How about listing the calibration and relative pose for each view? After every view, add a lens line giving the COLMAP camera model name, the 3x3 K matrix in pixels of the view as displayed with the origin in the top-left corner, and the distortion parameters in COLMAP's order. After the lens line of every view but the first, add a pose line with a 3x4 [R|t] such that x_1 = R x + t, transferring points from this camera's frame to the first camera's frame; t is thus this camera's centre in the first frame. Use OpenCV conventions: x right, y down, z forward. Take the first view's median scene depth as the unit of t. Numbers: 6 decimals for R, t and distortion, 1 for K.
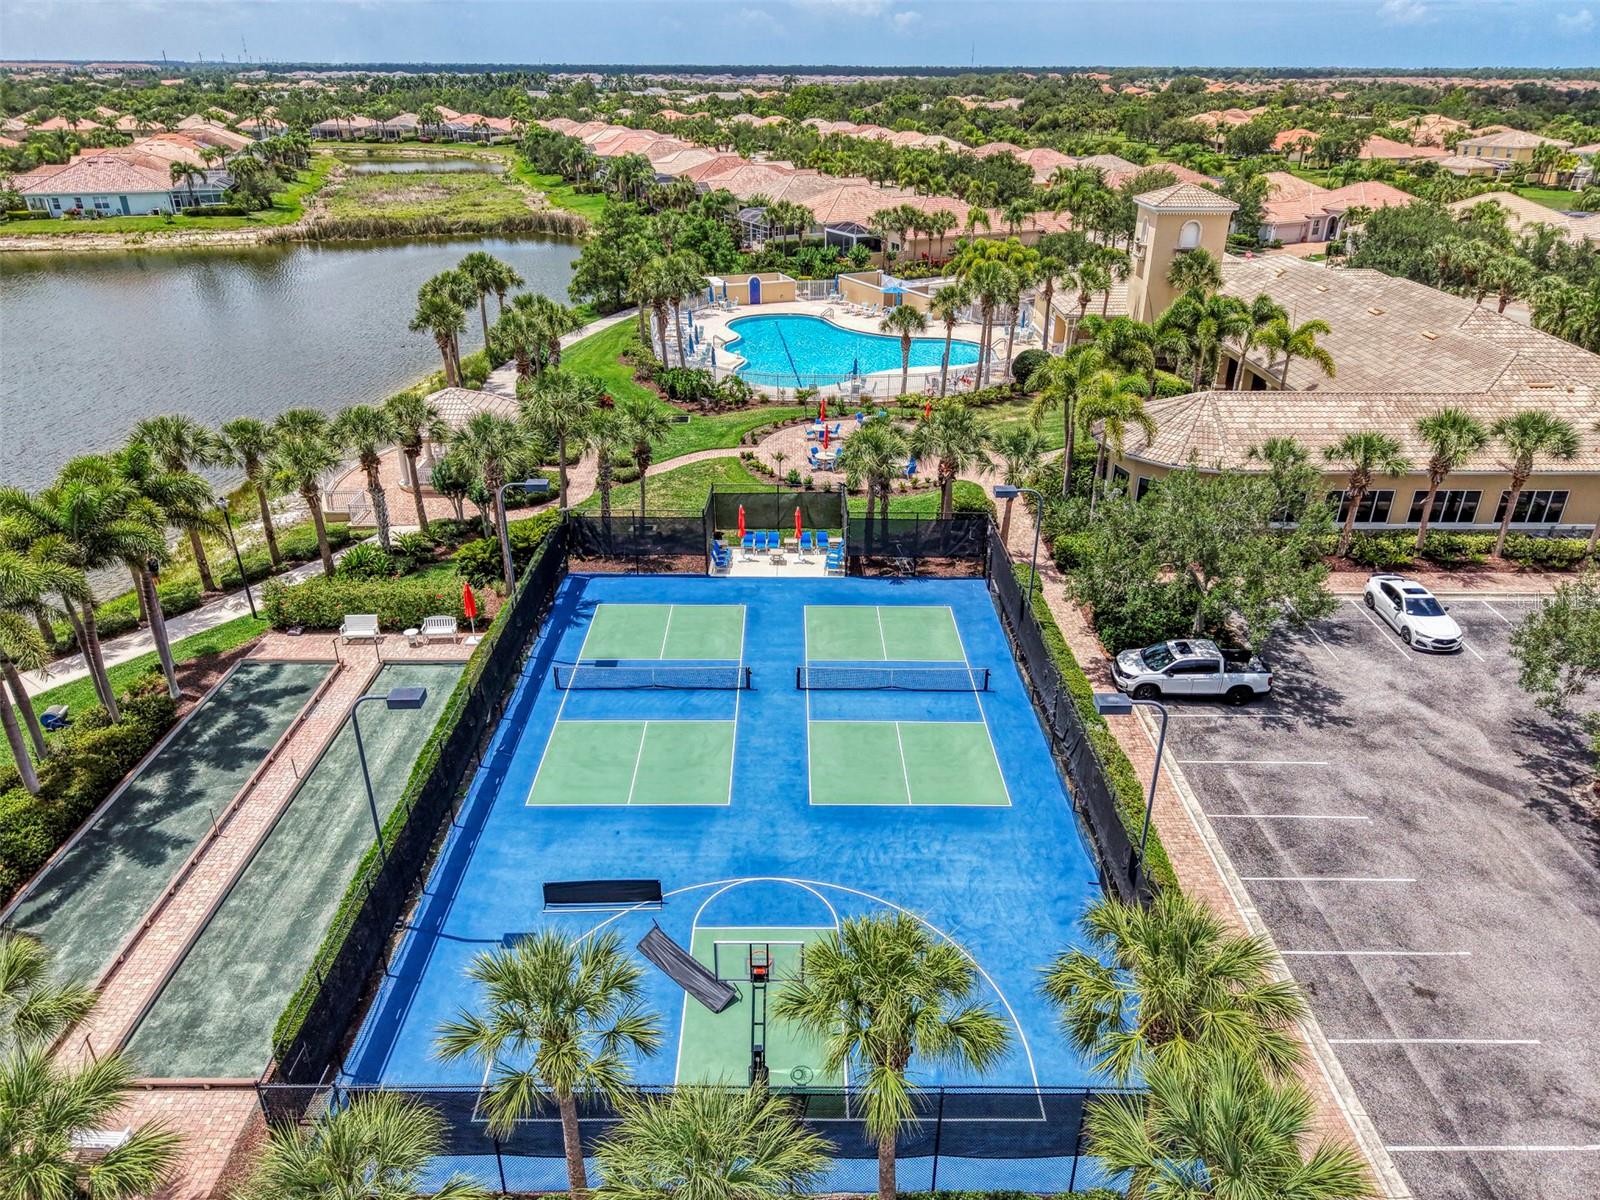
lens RADIAL K [[1100.6, 0, 818.9], [0, 1100.6, 630.8], [0, 0, 1]] dist [-0.001078, 0.014128]
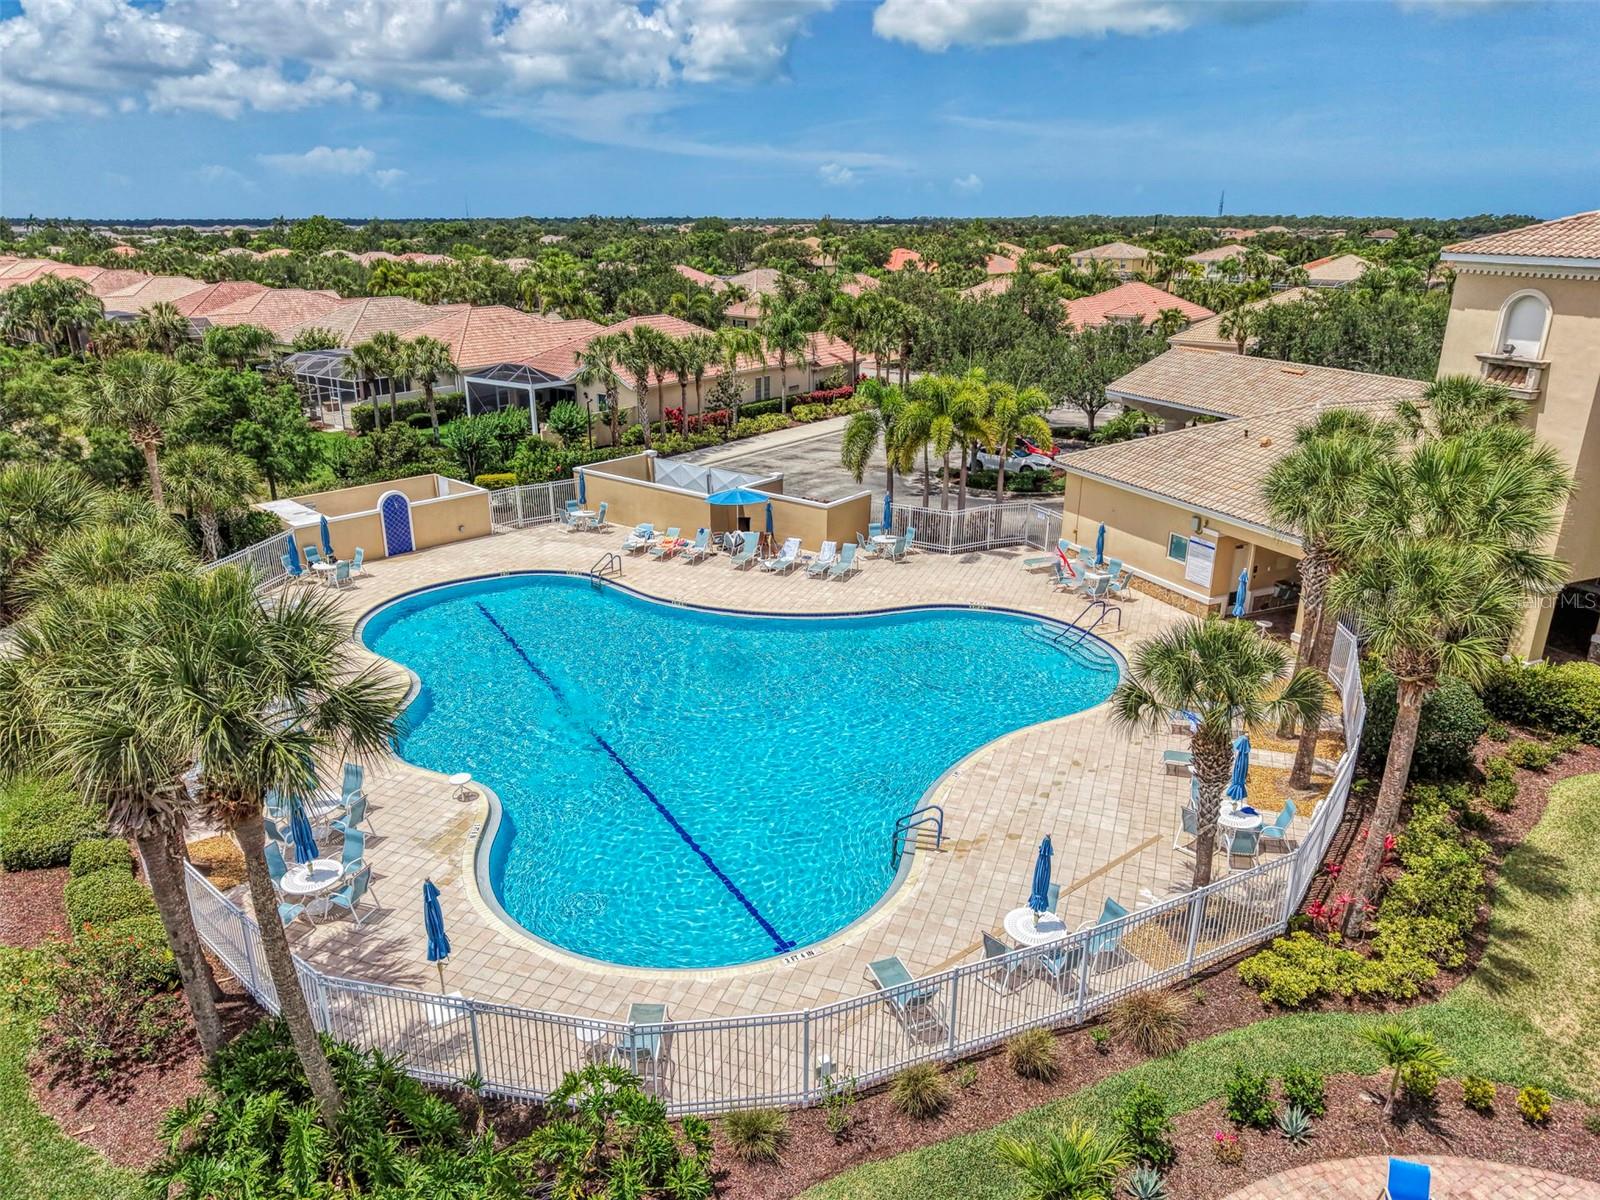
lens RADIAL K [[1102.5, 0, 826.9], [0, 1102.5, 583.7], [0, 0, 1]] dist [0.016416, -0.008520]
pose [[0.912558, -0.132936, 0.386738, -0.050025], [0.191519, 0.974497, -0.116943, -0.138360], [-0.361329, 0.180785, 0.914745, 0.374233]]
